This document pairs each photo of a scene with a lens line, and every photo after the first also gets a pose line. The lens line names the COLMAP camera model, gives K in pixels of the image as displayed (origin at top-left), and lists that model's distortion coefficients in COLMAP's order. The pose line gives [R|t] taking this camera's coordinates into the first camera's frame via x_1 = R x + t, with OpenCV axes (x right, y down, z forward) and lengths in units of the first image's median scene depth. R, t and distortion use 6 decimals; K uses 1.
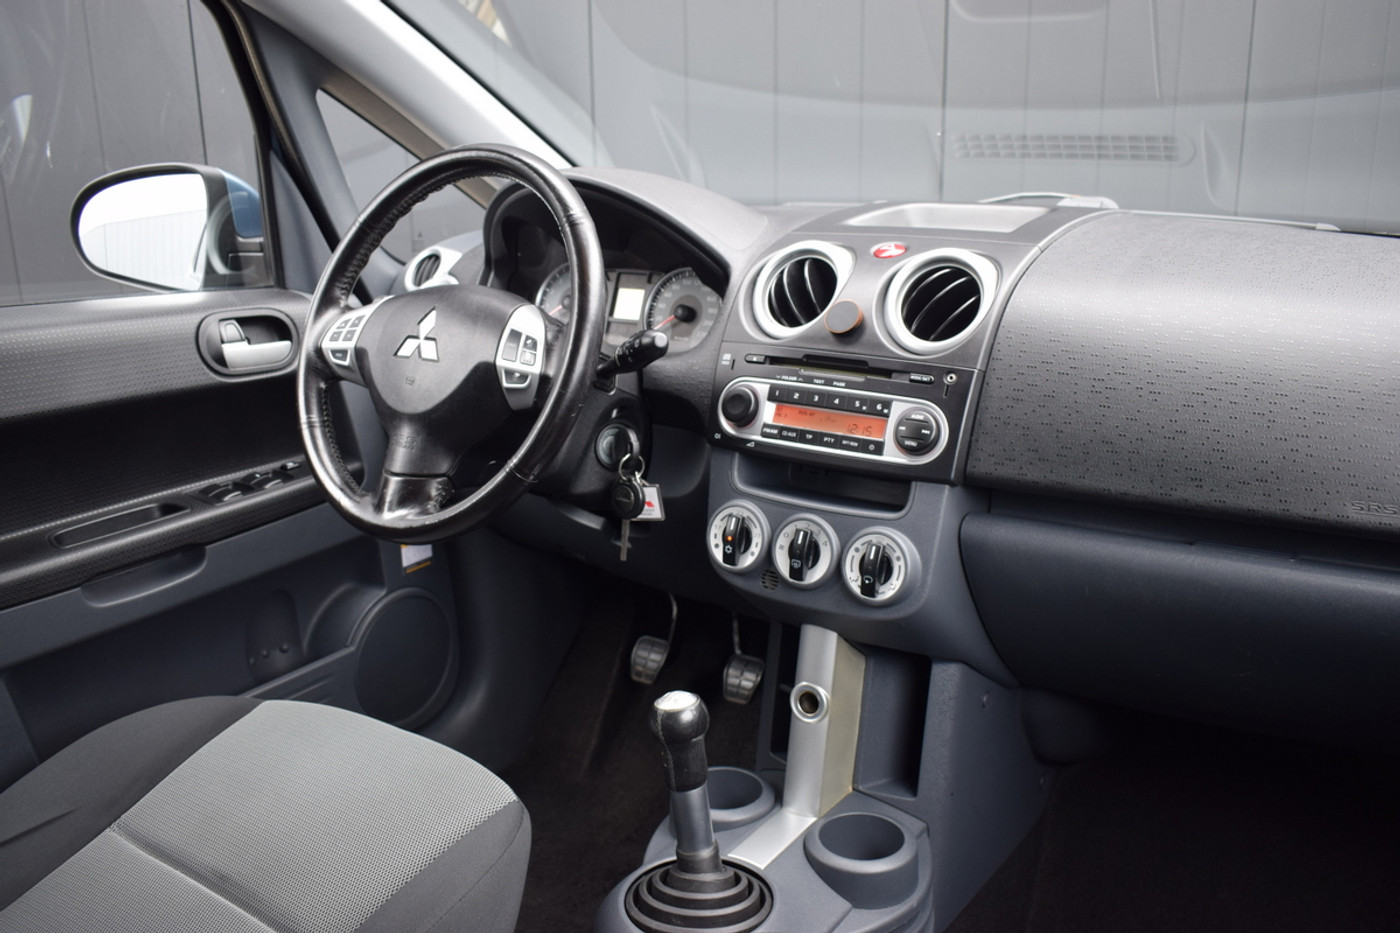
lens RADIAL K [[1254.9, 0, 700.0], [0, 1254.9, 466.5], [0, 0, 1]] dist [-0.065880, -0.000884]
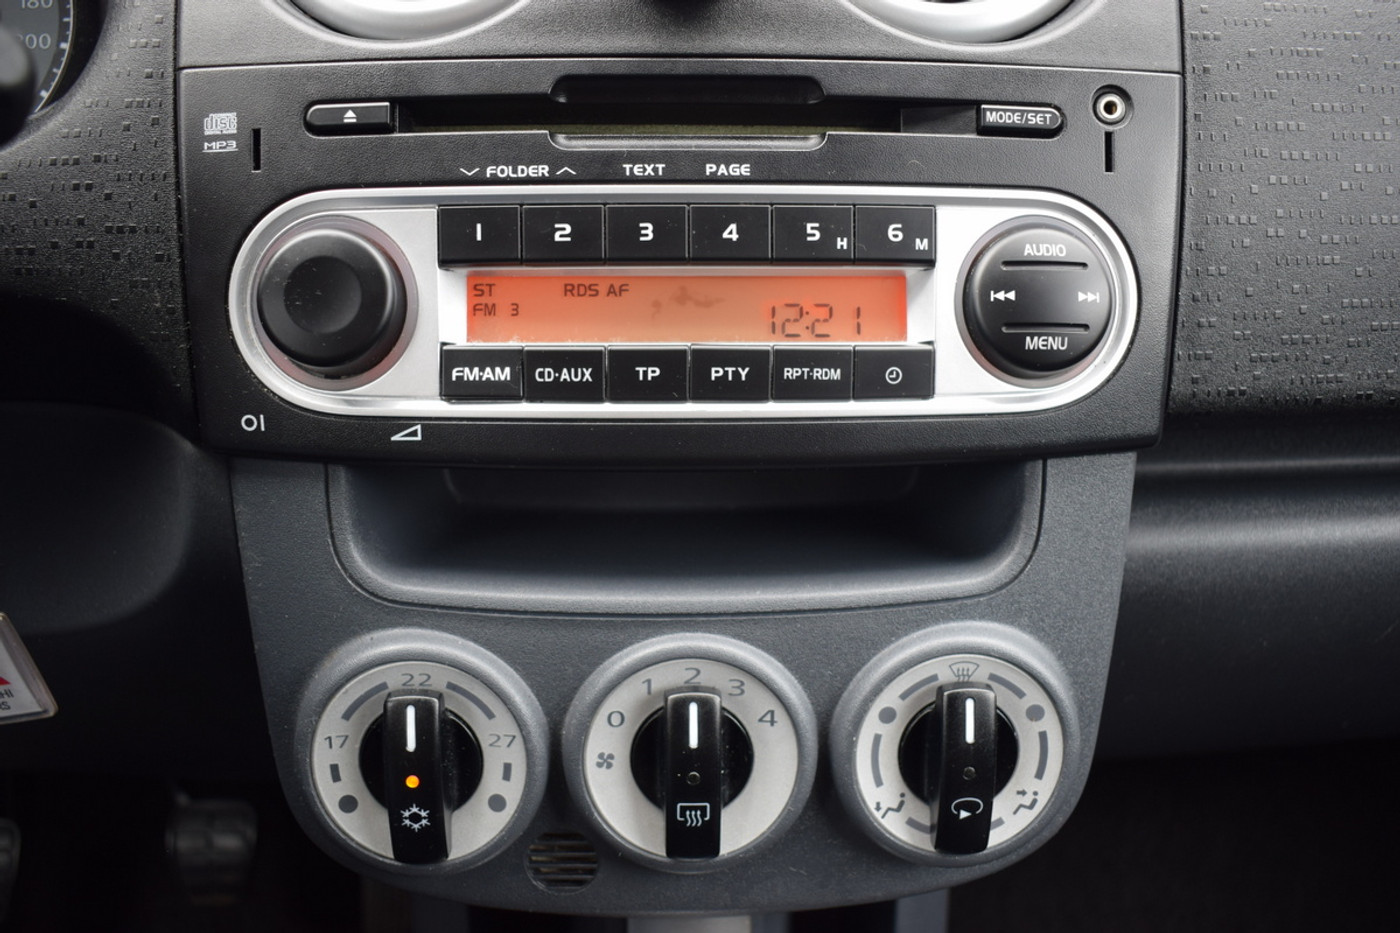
lens RADIAL K [[1271.9, 0, 700.0], [0, 1271.9, 466.5], [0, 0, 1]] dist [-0.091819, 0.011619]
pose [[0.797740, -0.236295, 0.554775, -0.064555], [0.145468, 0.968263, 0.203236, -0.058696], [-0.585192, -0.081427, 0.806796, 0.754175]]
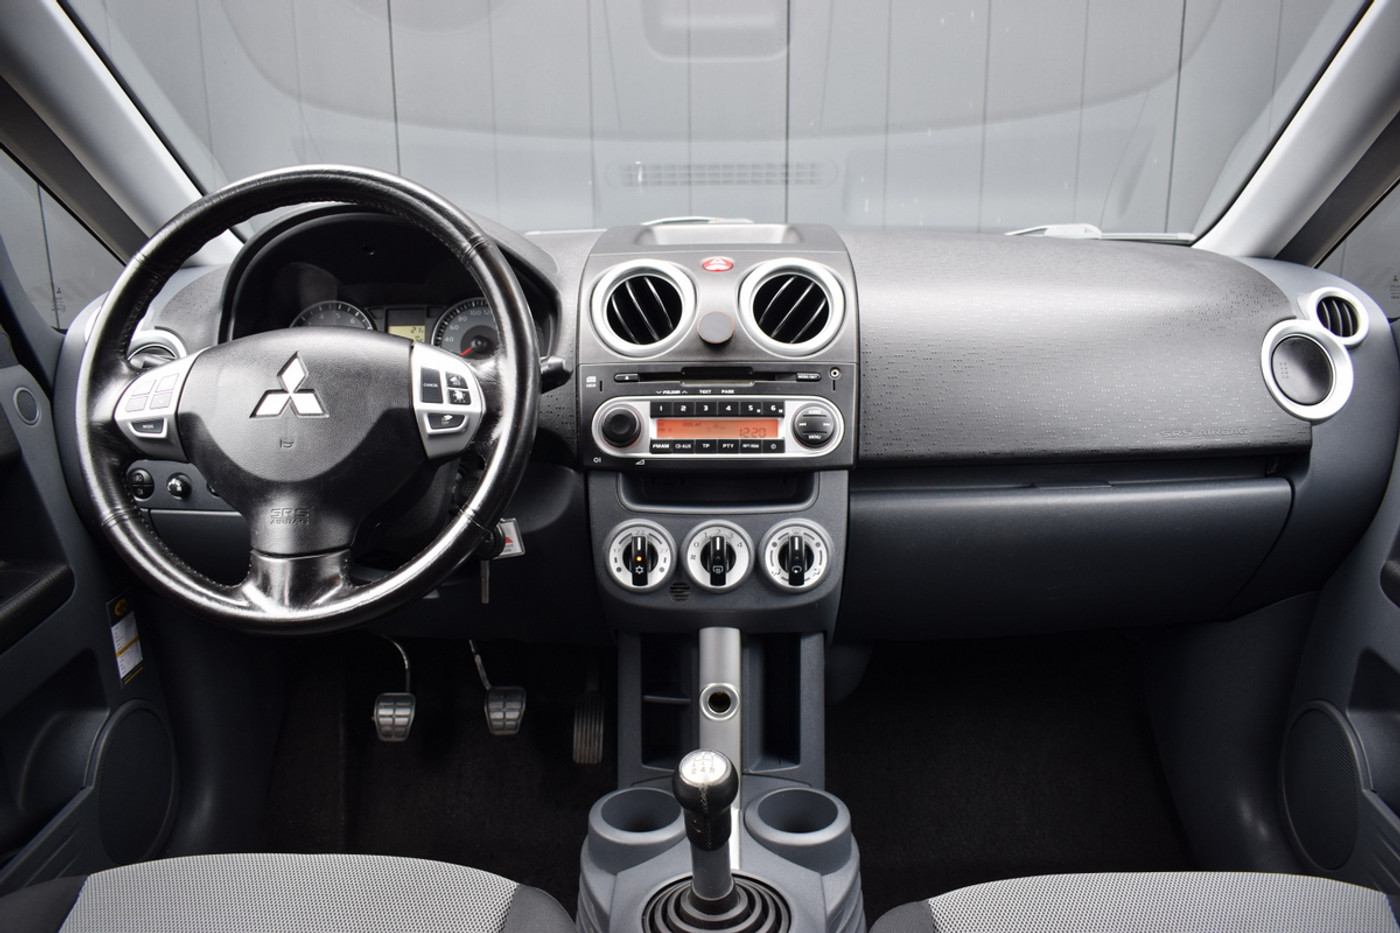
lens RADIAL K [[1124.7, 0, 700.0], [0, 1124.7, 466.5], [0, 0, 1]] dist [-0.063708, -0.000920]
pose [[0.834965, -0.139098, 0.532433, -0.406348], [0.149443, 0.988482, 0.023883, -0.029329], [-0.529623, 0.059627, 0.846135, 0.219196]]
